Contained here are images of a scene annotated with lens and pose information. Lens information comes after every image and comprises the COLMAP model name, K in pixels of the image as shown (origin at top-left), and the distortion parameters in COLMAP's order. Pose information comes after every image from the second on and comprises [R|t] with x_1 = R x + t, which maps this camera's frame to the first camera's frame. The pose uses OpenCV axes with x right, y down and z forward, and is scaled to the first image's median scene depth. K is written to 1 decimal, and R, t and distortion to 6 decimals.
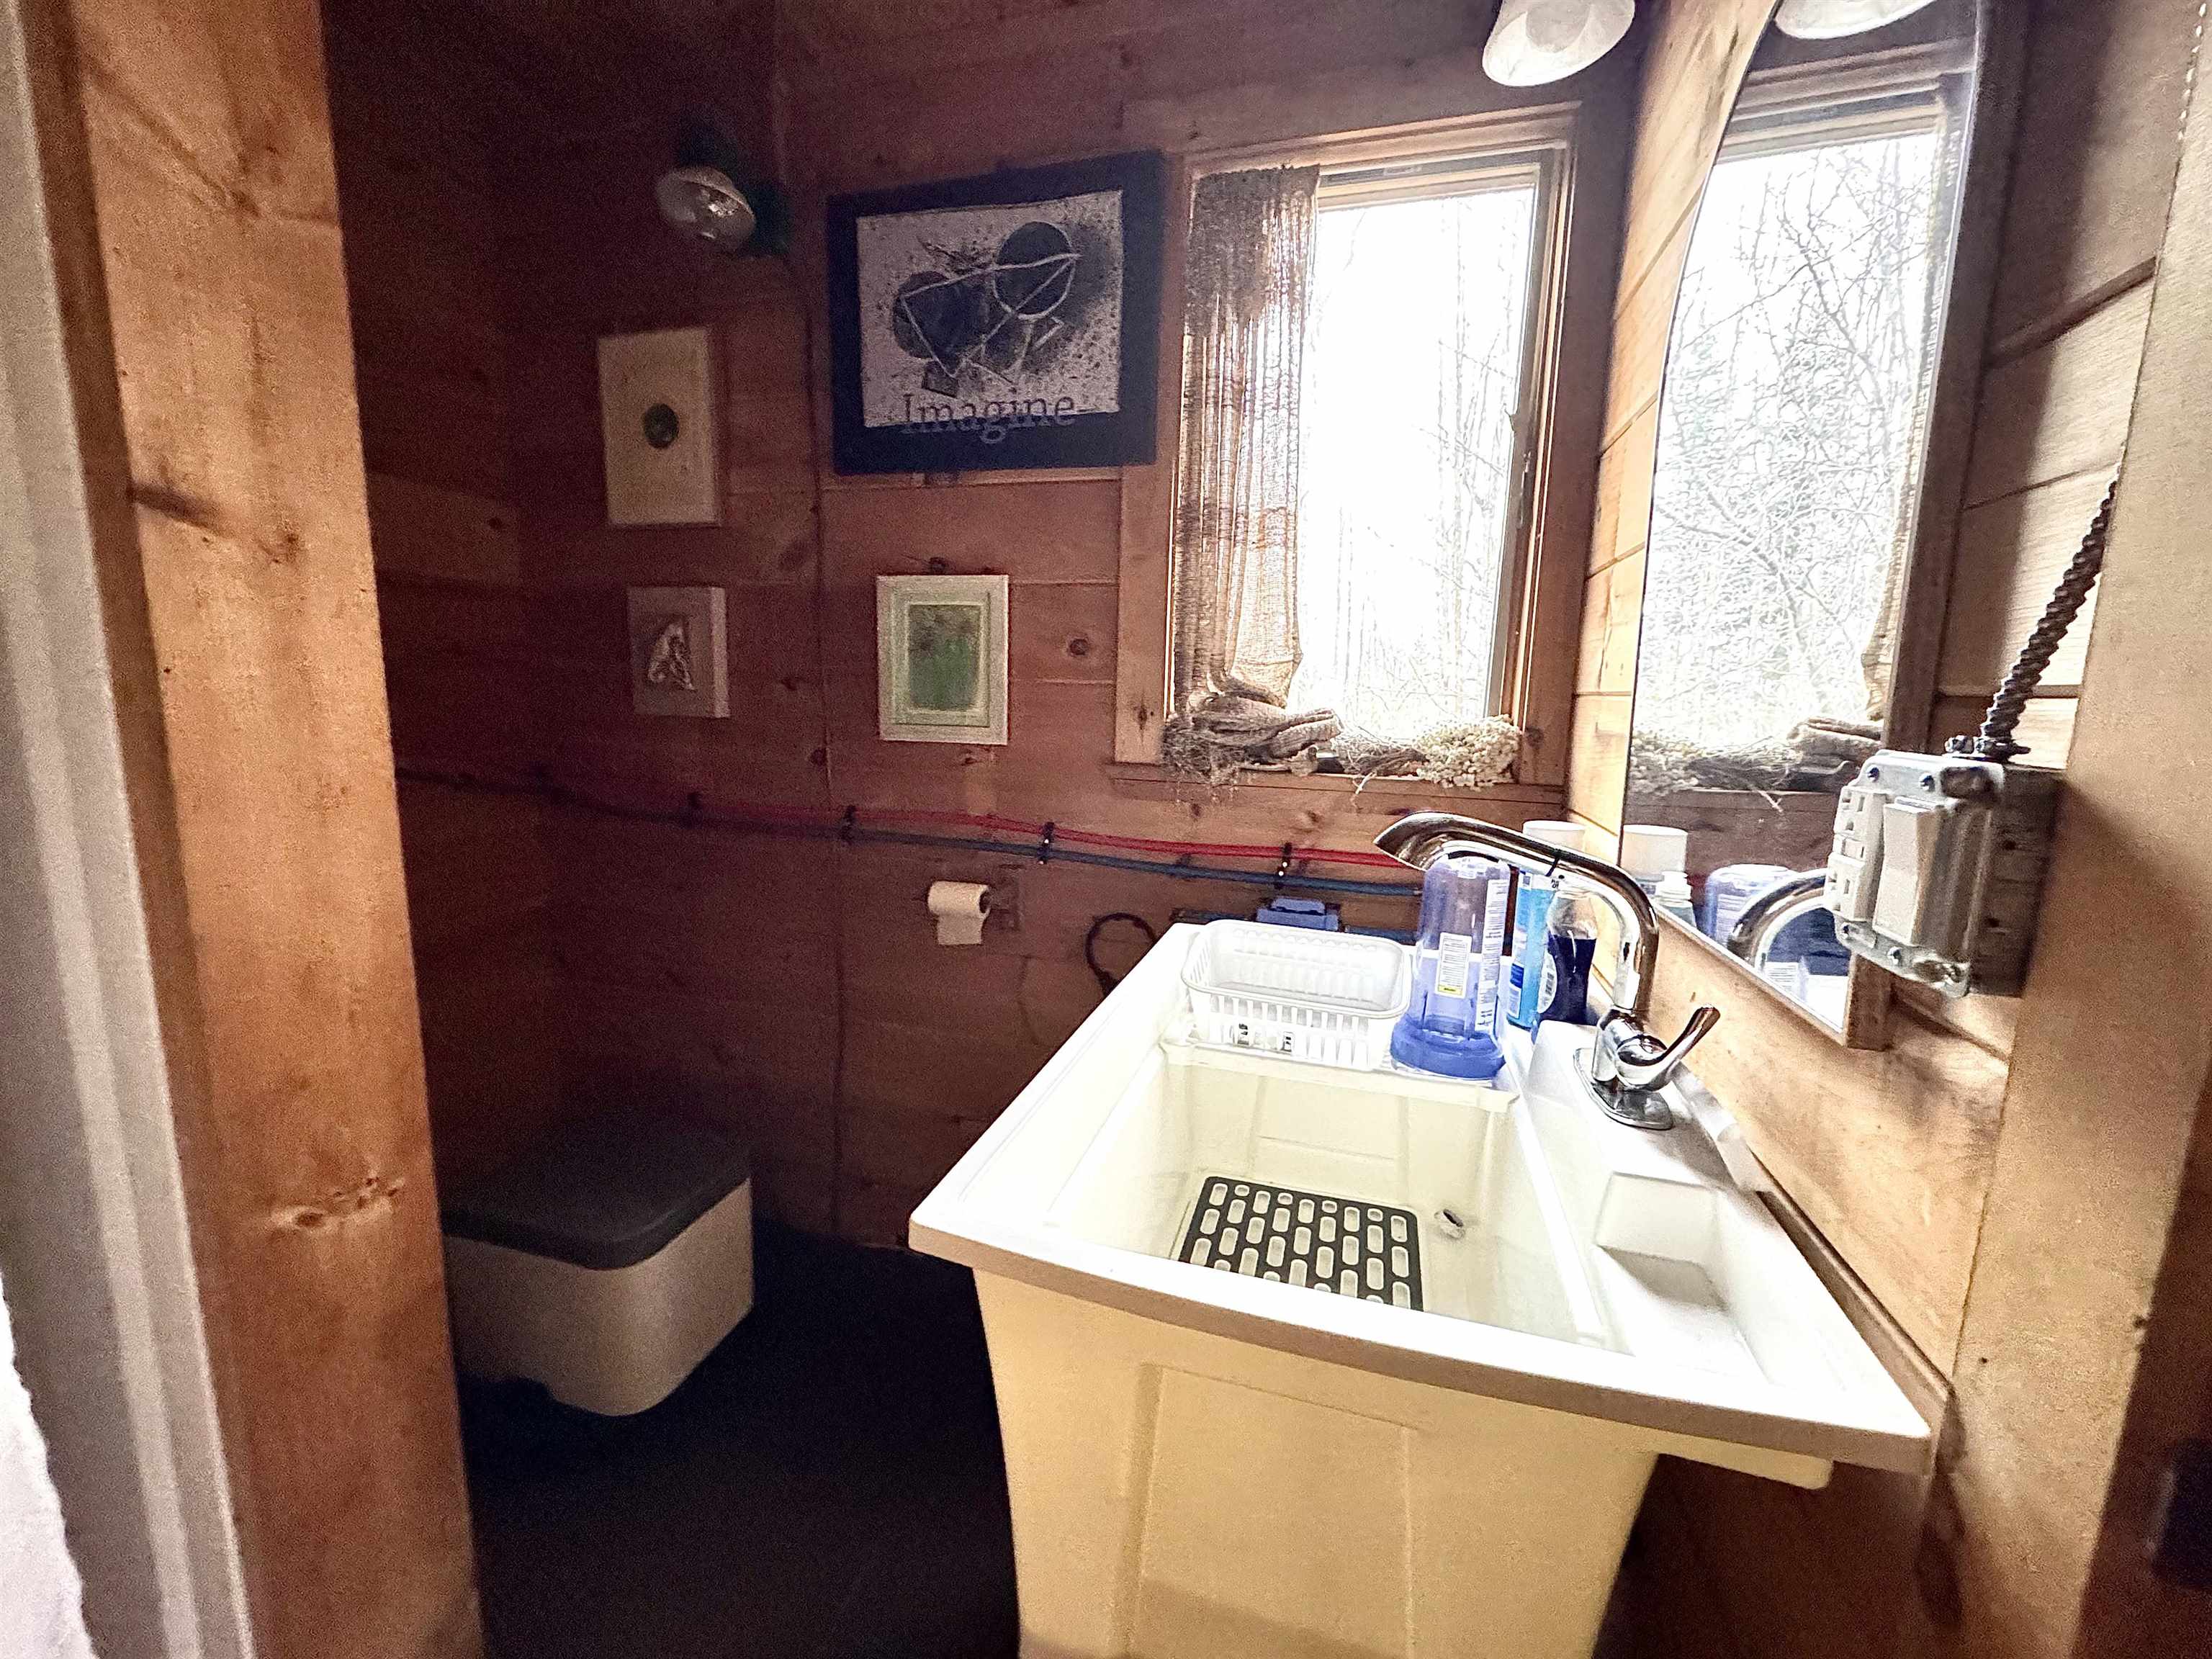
lens RADIAL K [[876.4, 0, 1102.9], [0, 876.4, 827.7], [0, 0, 1]] dist [-0.001632, 0.000024]
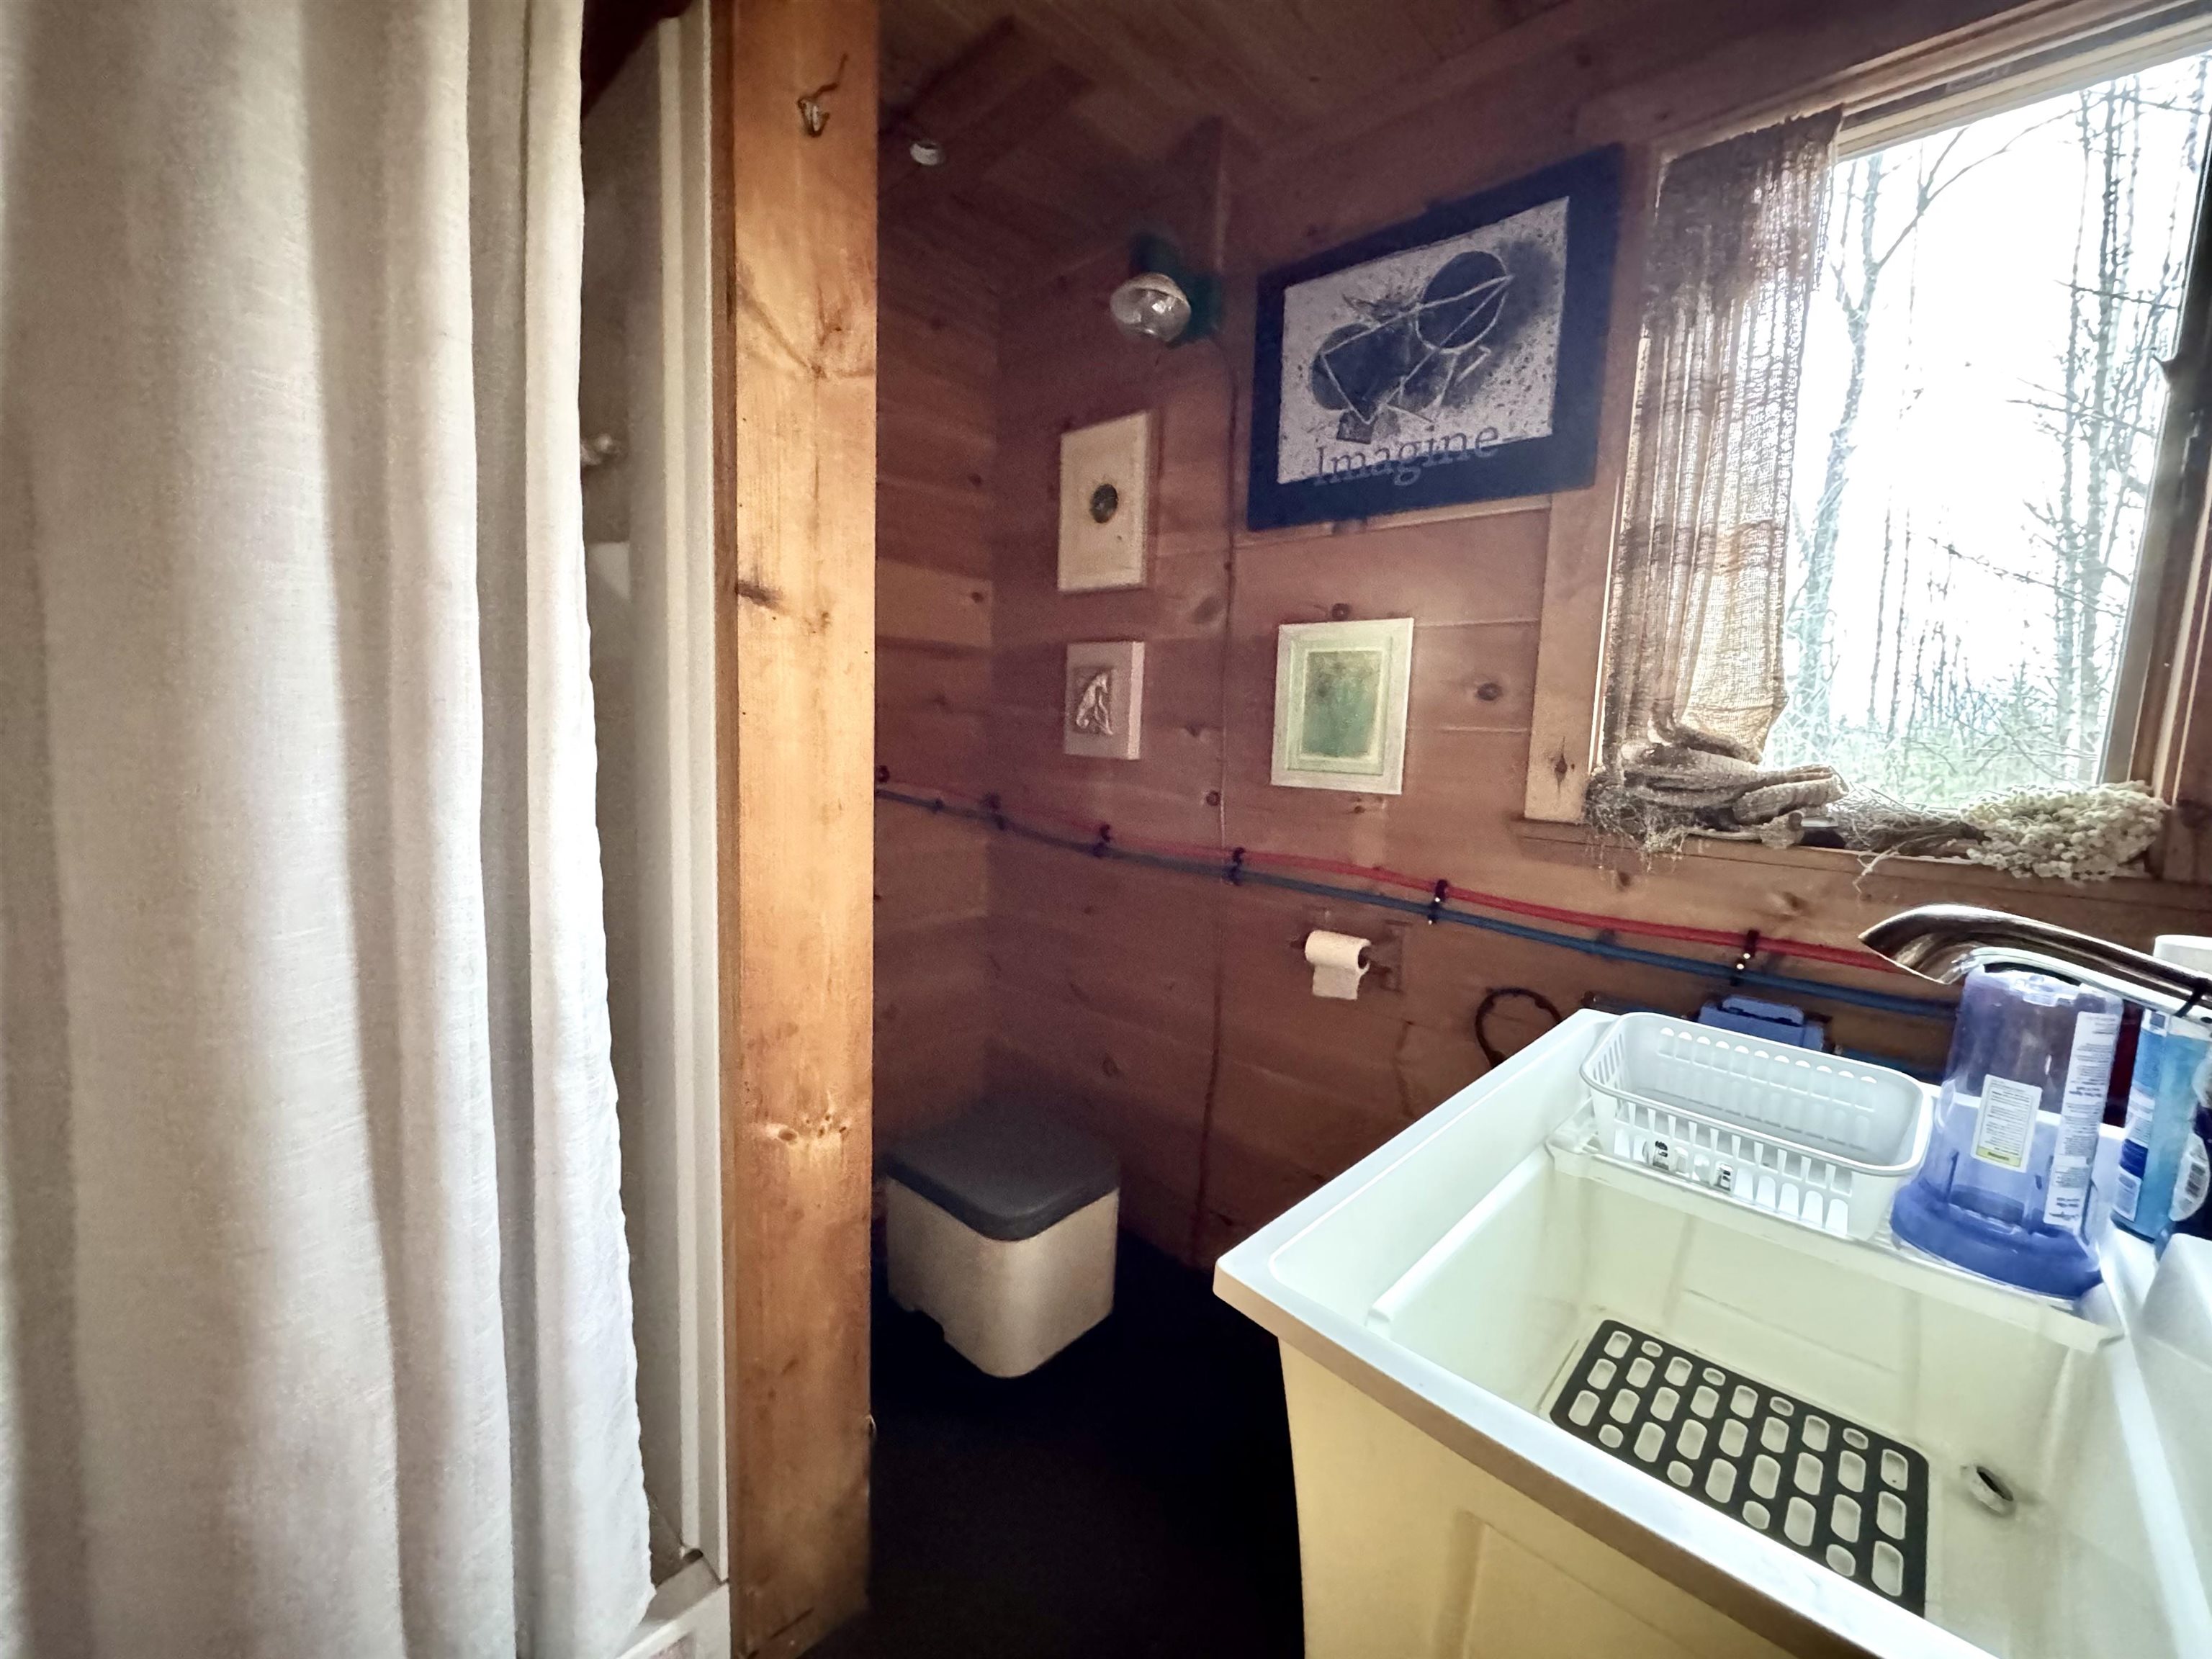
lens RADIAL K [[876.4, 0, 1105.4], [0, 876.4, 827.4], [0, 0, 1]] dist [-0.001632, 0.000024]
pose [[0.894708, 0.058447, -0.442811, 0.031016], [-0.082623, 0.995949, -0.035485, 0.001269], [0.438943, 0.068335, 0.895913, 0.011405]]
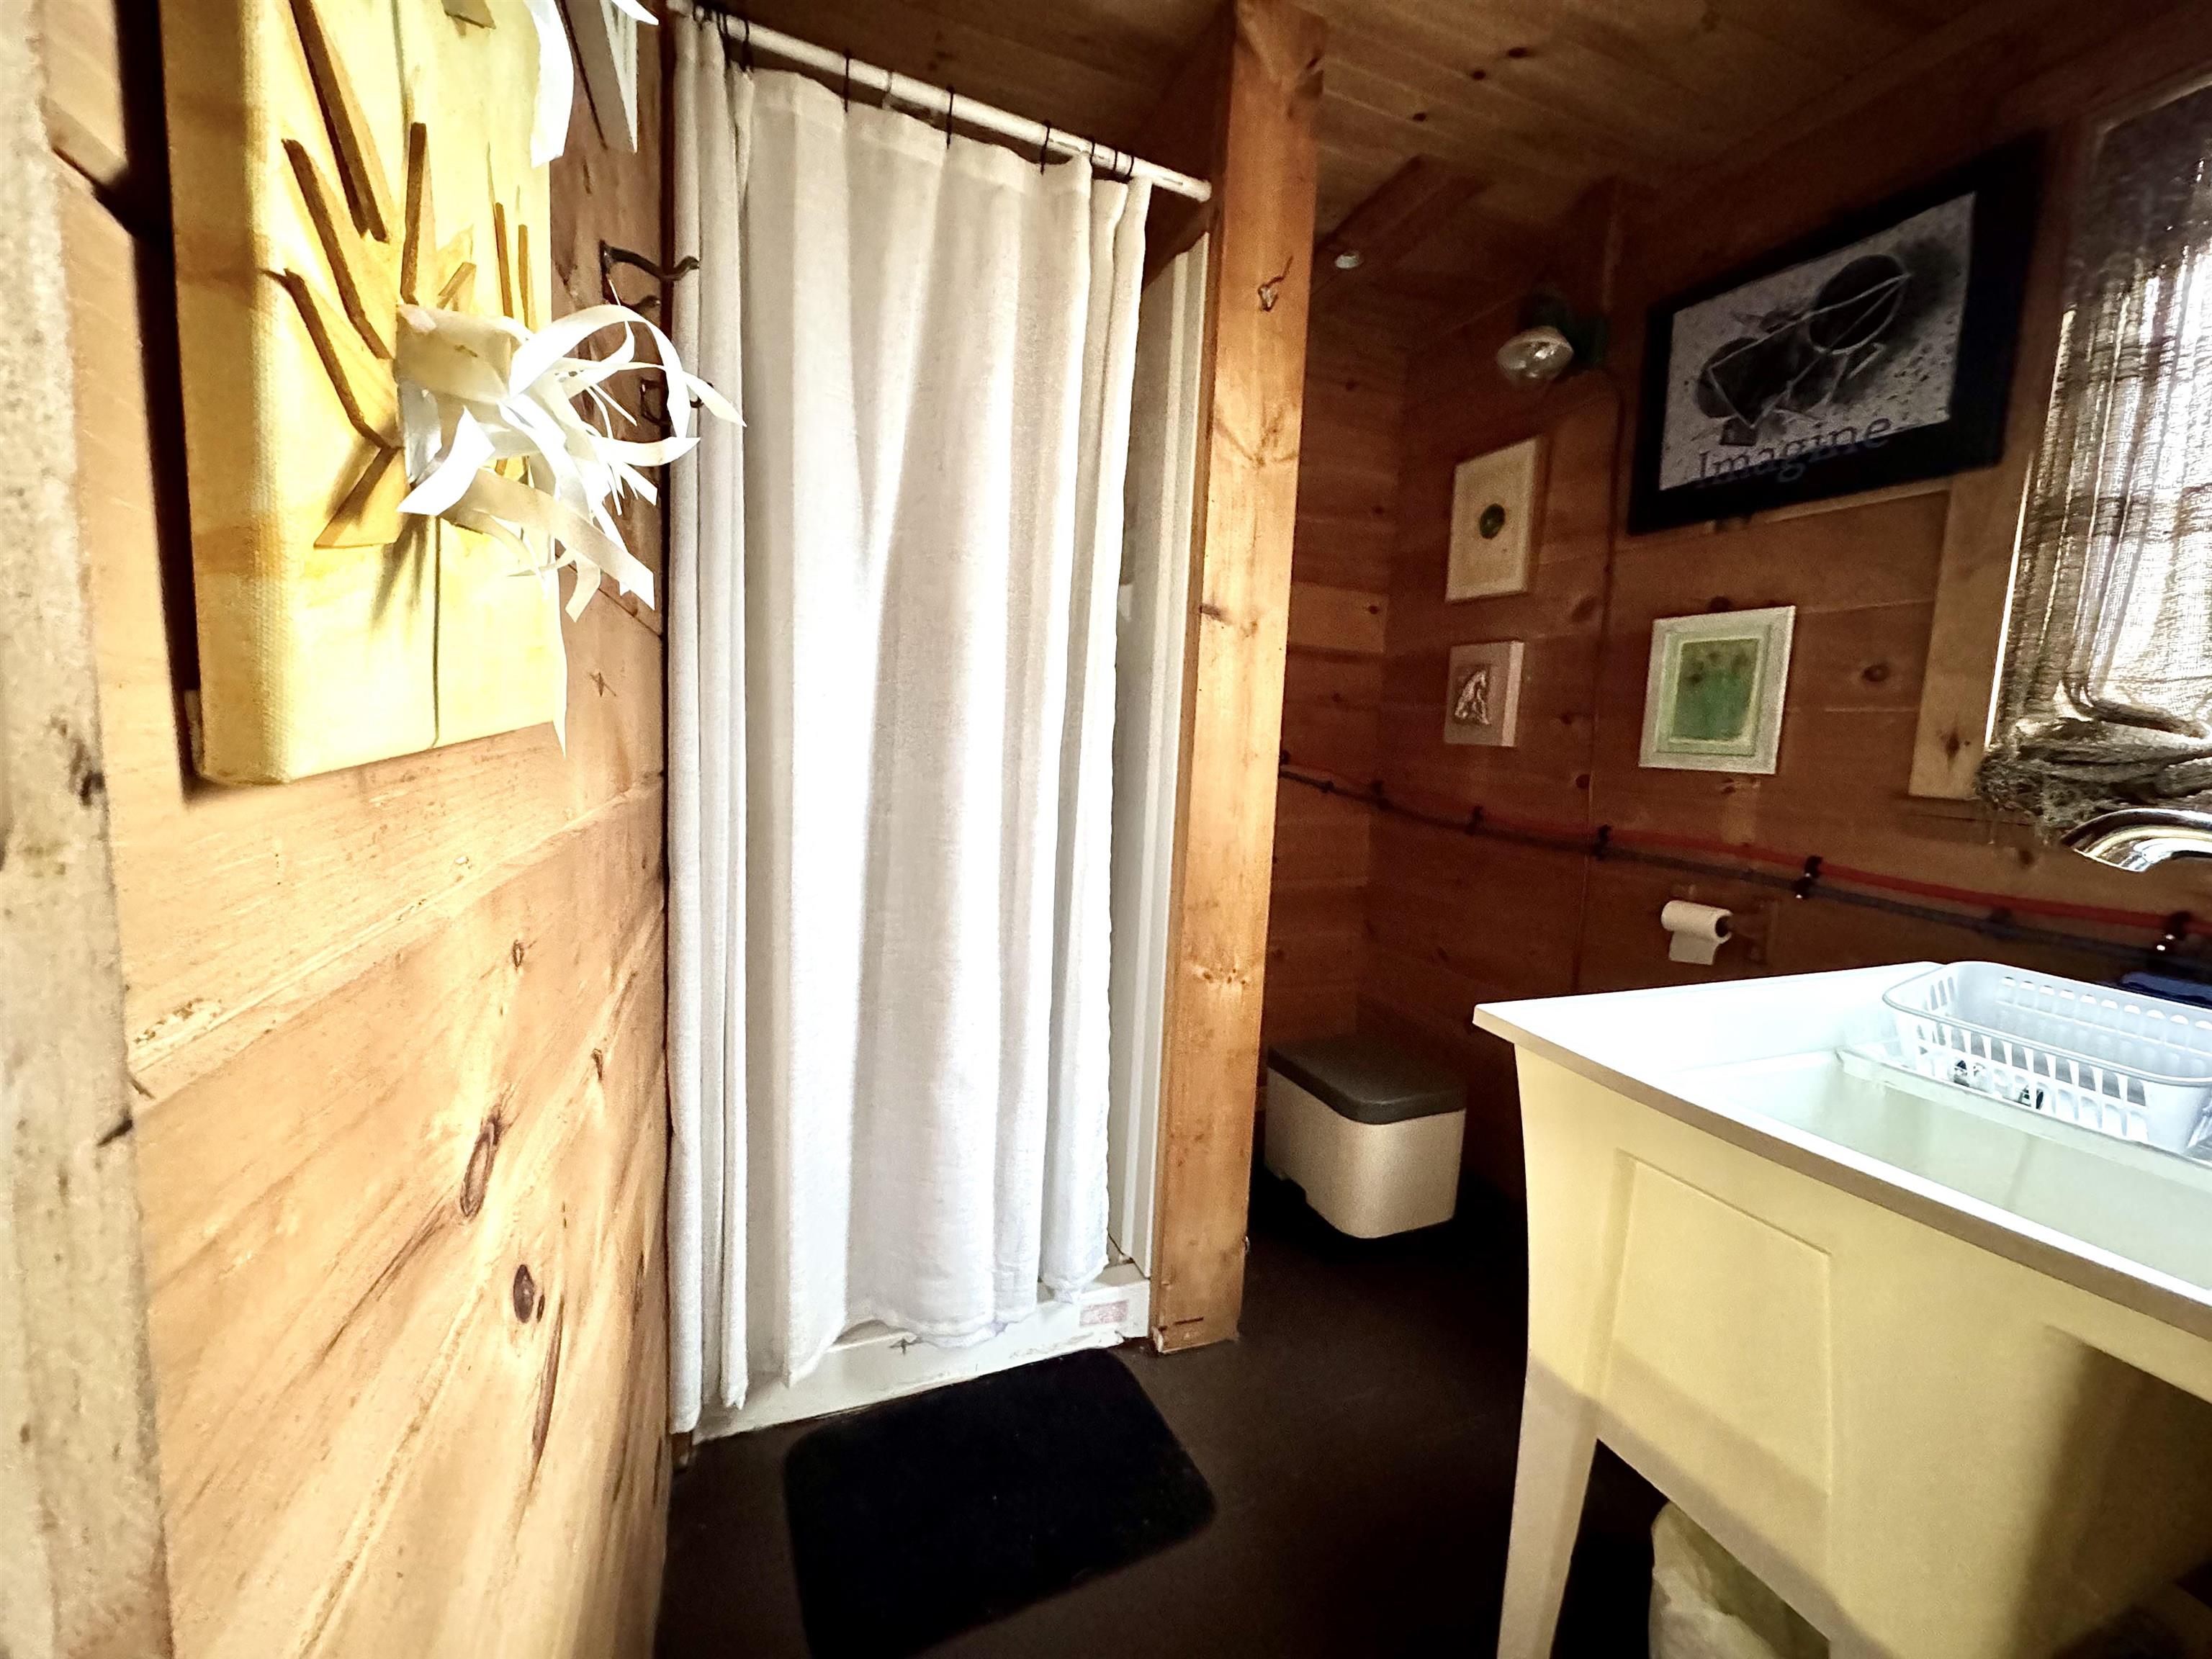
lens RADIAL K [[876.4, 0, 1106.7], [0, 876.4, 826.7], [0, 0, 1]] dist [-0.001632, 0.000024]
pose [[0.614313, 0.088765, -0.784054, 0.239429], [-0.151854, 0.988378, -0.007082, 0.098000], [0.774313, 0.123412, 0.620652, -0.222775]]
